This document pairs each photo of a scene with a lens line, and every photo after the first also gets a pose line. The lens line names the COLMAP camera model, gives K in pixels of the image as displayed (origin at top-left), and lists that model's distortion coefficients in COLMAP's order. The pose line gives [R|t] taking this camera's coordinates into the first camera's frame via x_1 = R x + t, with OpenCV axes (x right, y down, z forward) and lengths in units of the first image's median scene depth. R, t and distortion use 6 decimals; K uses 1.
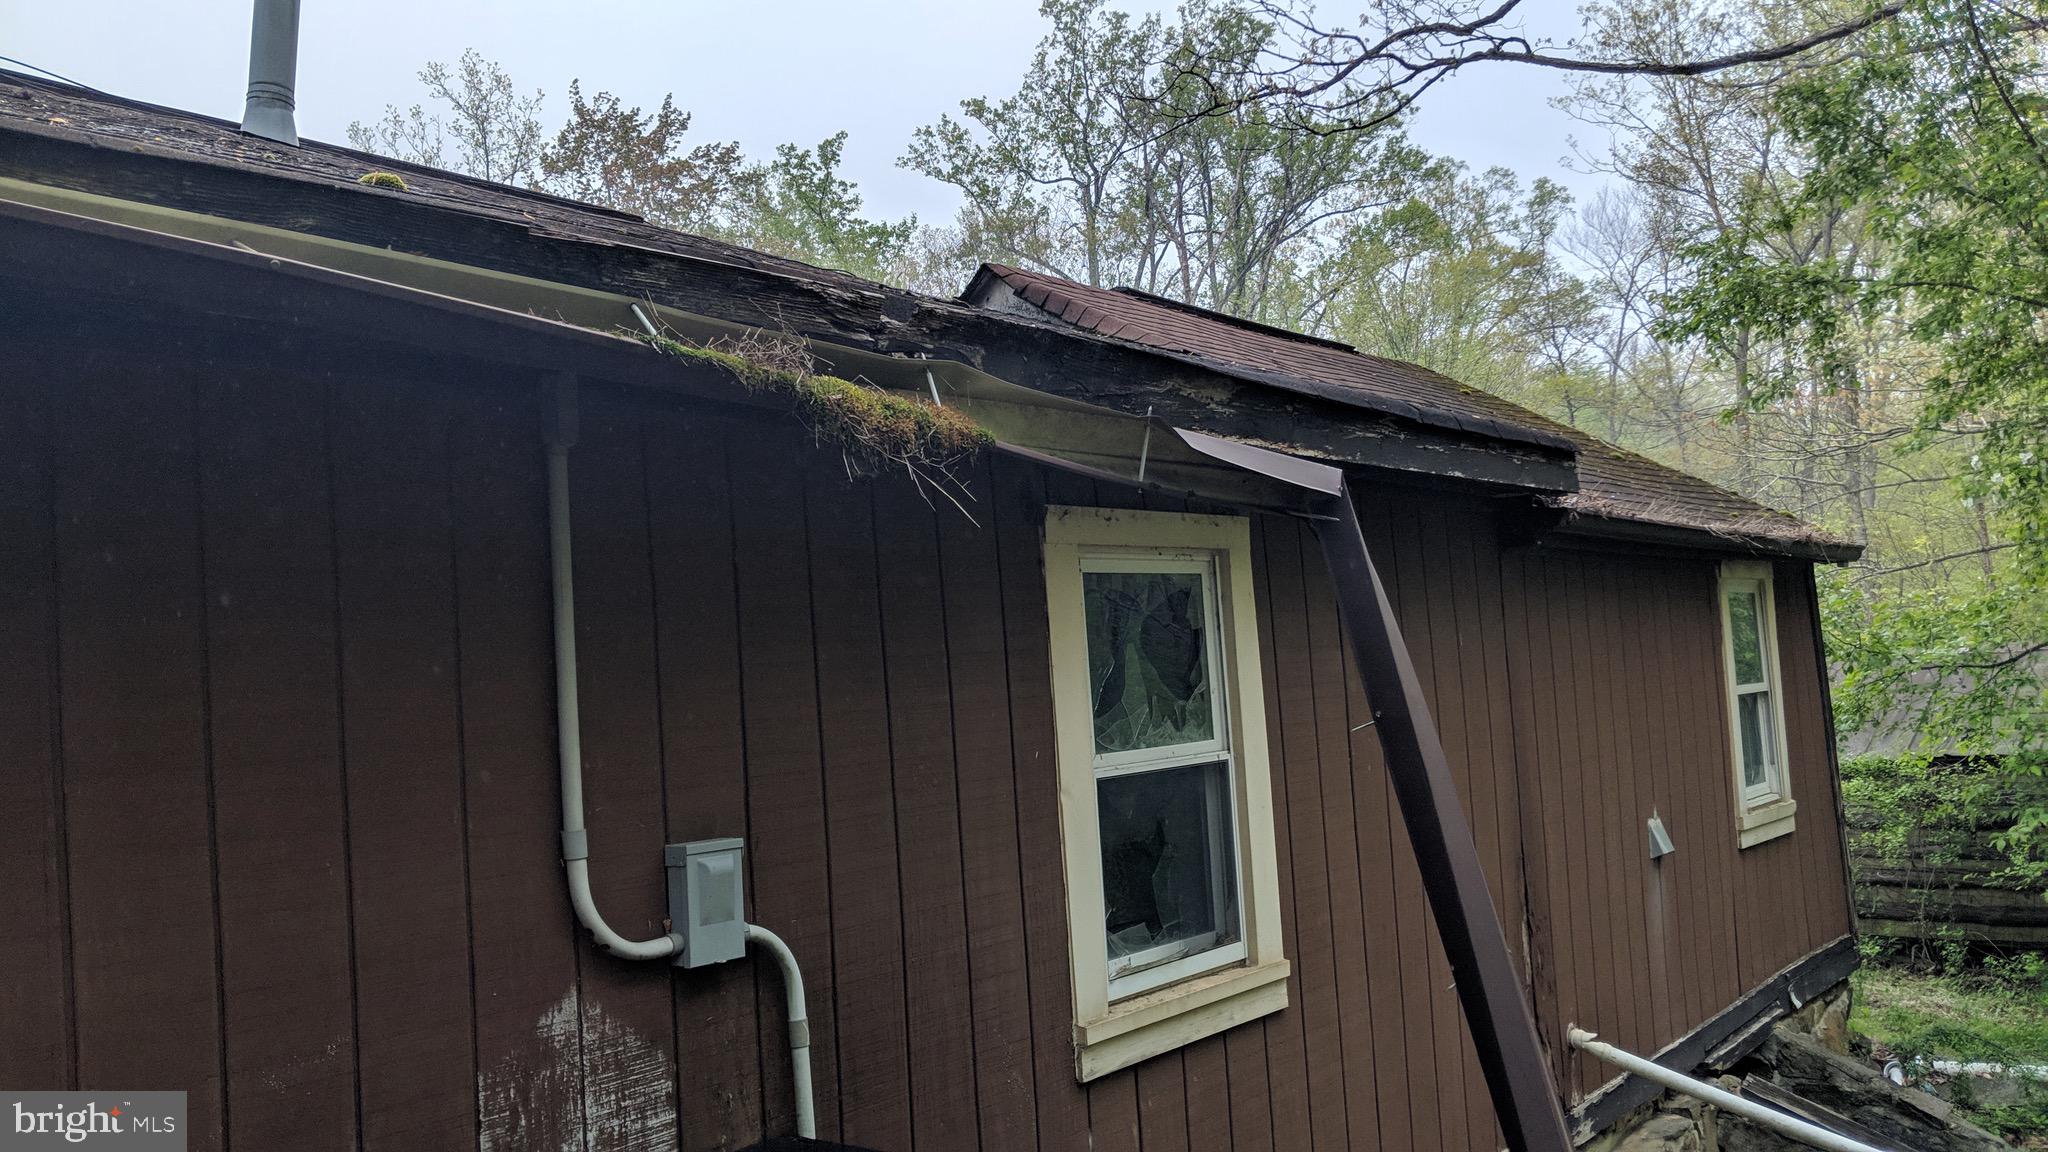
lens RADIAL K [[1639.3, 0, 1042.9], [0, 1639.3, 633.0], [0, 0, 1]] dist [0.089384, -0.167283]
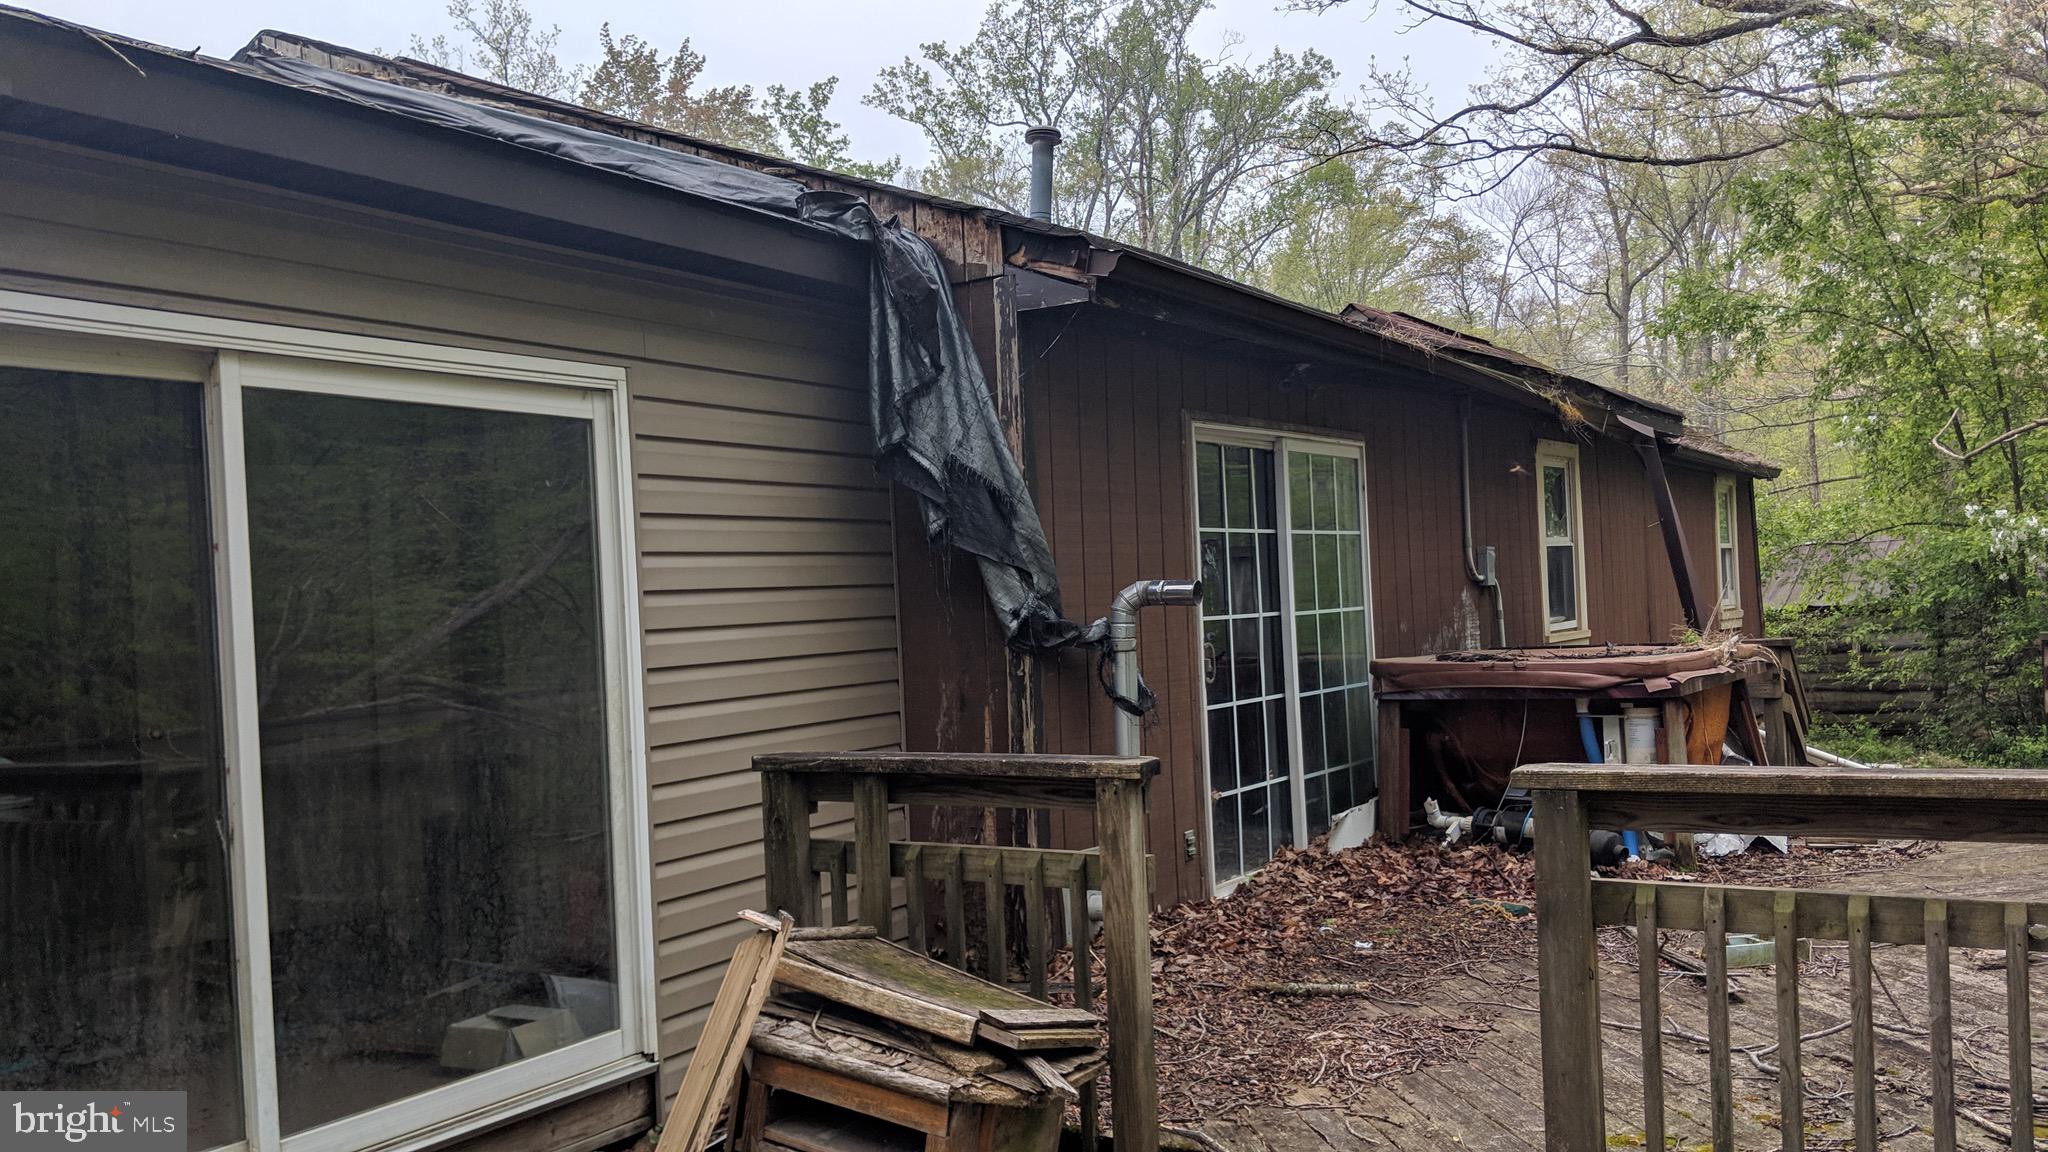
lens RADIAL K [[1639.3, 0, 1060.5], [0, 1639.3, 640.7], [0, 0, 1]] dist [0.089384, -0.167283]
pose [[0.994863, 0.012800, 0.100419, -0.075195], [-0.018034, 0.998516, 0.051391, 0.008998], [-0.099612, -0.052938, 0.993617, -0.115789]]
